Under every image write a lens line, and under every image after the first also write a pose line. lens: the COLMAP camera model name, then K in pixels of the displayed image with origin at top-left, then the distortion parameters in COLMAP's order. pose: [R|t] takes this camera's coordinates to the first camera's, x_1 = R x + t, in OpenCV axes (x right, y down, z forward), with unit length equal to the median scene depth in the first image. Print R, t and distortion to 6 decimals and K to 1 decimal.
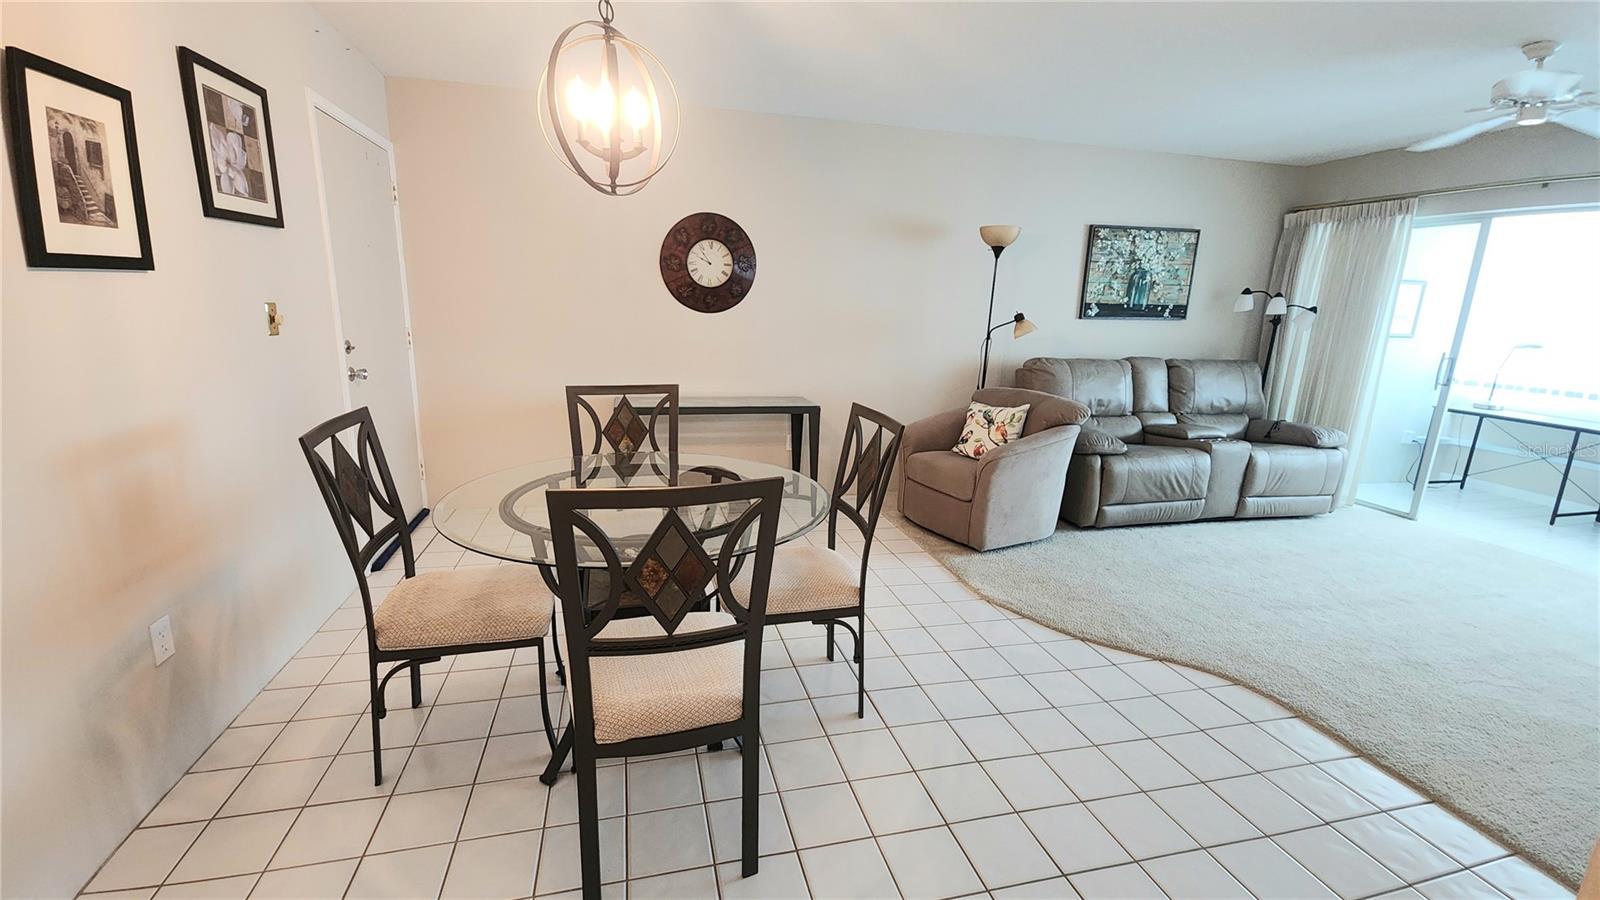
lens RADIAL K [[685.8, 0, 794.9], [0, 685.8, 455.7], [0, 0, 1]] dist [-0.002462, -0.000104]
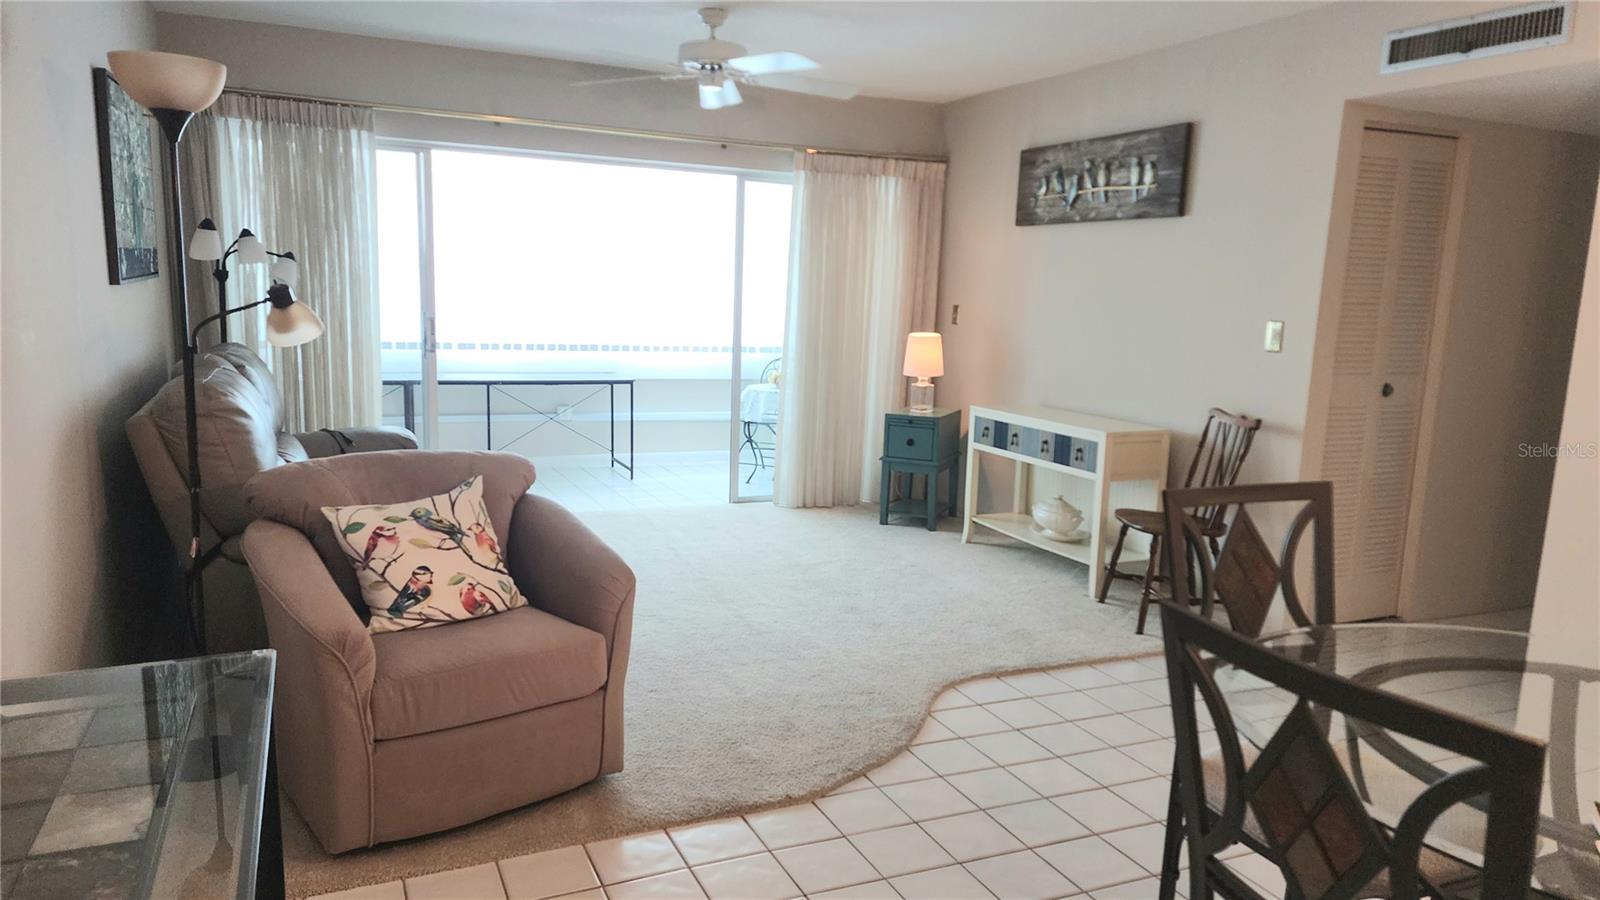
lens RADIAL K [[1061.5, 0, 800.0], [0, 1061.5, 450.0], [0, 0, 1]] dist [0.006529, 0.000998]
pose [[-0.189355, -0.189602, 0.963429, -0.415892], [0.176356, 0.958658, 0.223324, -0.215743], [-0.965941, 0.212195, -0.148089, 0.875649]]
